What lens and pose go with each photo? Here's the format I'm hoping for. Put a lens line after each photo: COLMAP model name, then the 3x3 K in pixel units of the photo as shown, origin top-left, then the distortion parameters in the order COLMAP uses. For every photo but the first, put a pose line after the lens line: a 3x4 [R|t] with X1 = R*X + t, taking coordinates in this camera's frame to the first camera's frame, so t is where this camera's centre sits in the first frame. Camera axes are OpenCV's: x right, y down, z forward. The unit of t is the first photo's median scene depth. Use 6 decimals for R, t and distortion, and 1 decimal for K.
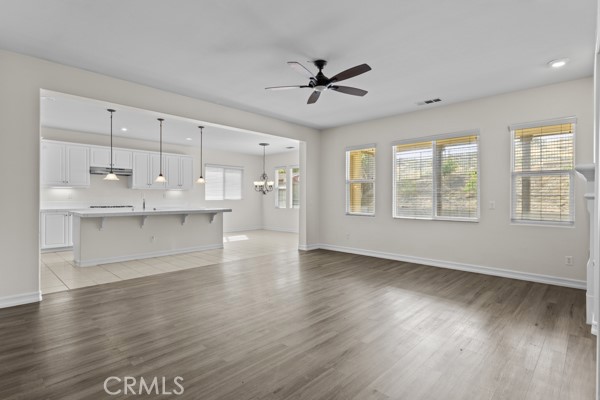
lens RADIAL K [[306.7, 0, 302.6], [0, 306.7, 199.8], [0, 0, 1]] dist [-0.002173, 0.000324]
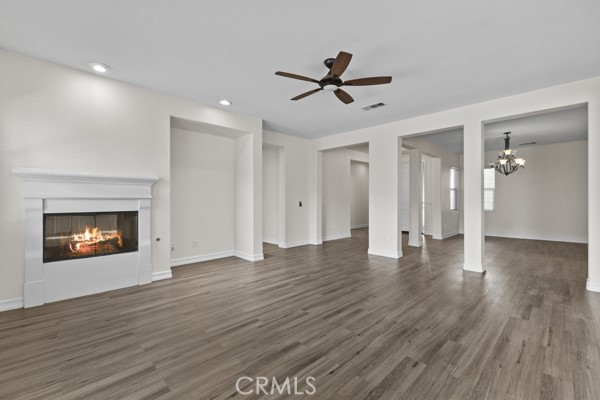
lens RADIAL K [[257.1, 0, 298.5], [0, 257.1, 199.7], [0, 0, 1]] dist [-0.002575, -0.000155]
pose [[-0.998902, -0.003066, 0.046745, 0.068355], [-0.002828, 0.999983, 0.005164, -0.005079], [-0.046760, 0.005026, -0.998894, 1.015416]]
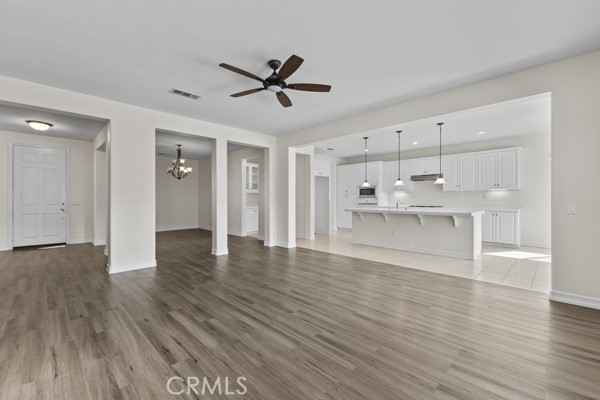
lens RADIAL K [[257.1, 0, 298.5], [0, 257.1, 199.7], [0, 0, 1]] dist [-0.002575, -0.000155]
pose [[-0.037368, -0.001892, -0.999300, 0.493386], [-0.002453, 0.999995, -0.001802, -0.001415], [0.999299, 0.002384, -0.037372, 0.616259]]
